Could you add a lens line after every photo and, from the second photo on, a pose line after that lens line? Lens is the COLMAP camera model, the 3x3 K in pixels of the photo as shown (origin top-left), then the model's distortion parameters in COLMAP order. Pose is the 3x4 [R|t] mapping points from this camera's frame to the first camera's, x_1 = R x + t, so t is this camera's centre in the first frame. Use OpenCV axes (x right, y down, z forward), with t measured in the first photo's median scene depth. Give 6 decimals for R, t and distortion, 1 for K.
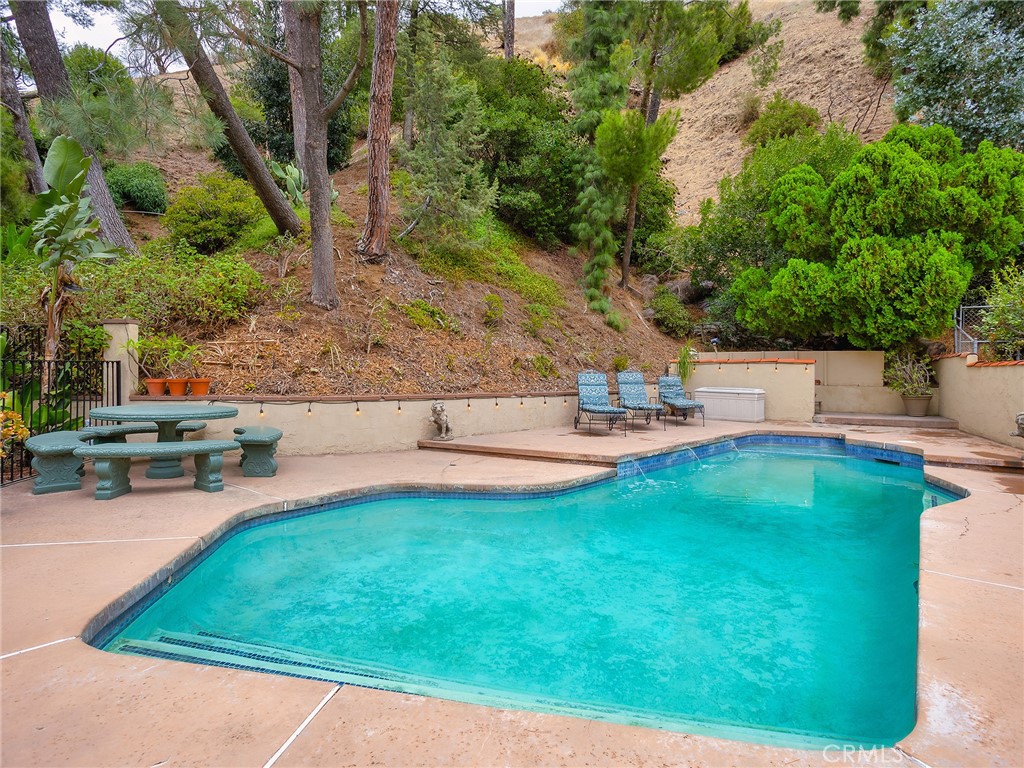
lens RADIAL K [[484.5, 0, 516.0], [0, 484.5, 379.2], [0, 0, 1]] dist [-0.049487, 0.030161]
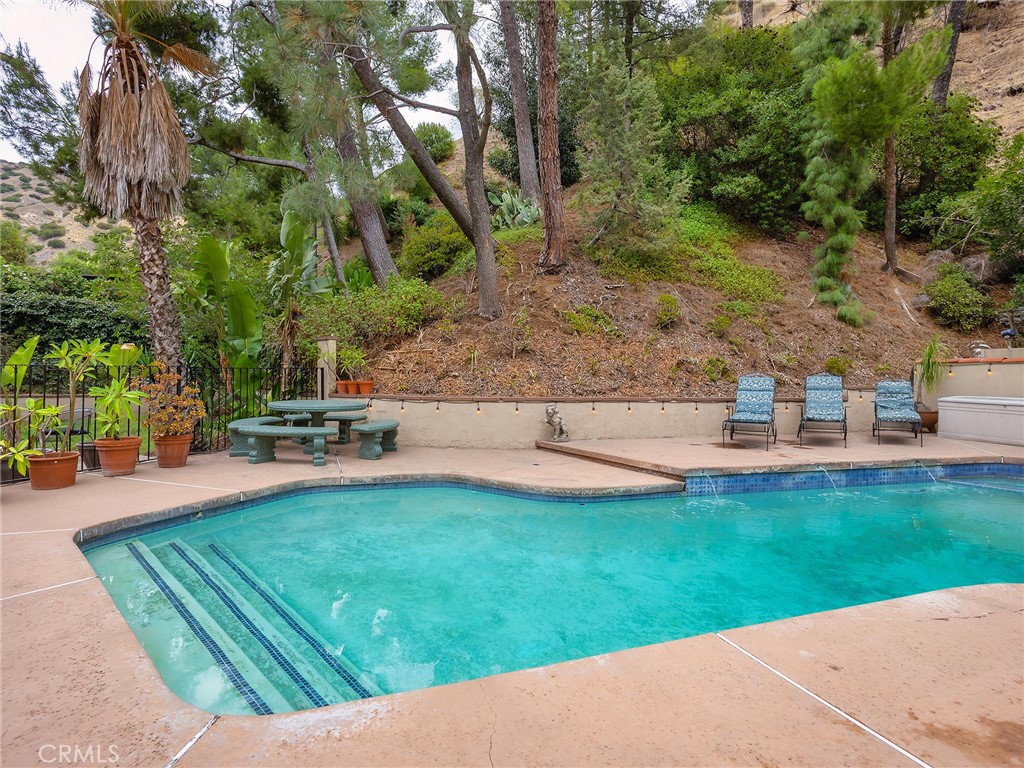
lens RADIAL K [[484.5, 0, 516.0], [0, 484.5, 379.2], [0, 0, 1]] dist [-0.049487, 0.030161]
pose [[0.879705, 0.001335, -0.475518, 0.158726], [-0.006115, 0.999945, -0.008505, 0.001472], [0.475481, 0.010389, 0.879665, 0.030529]]
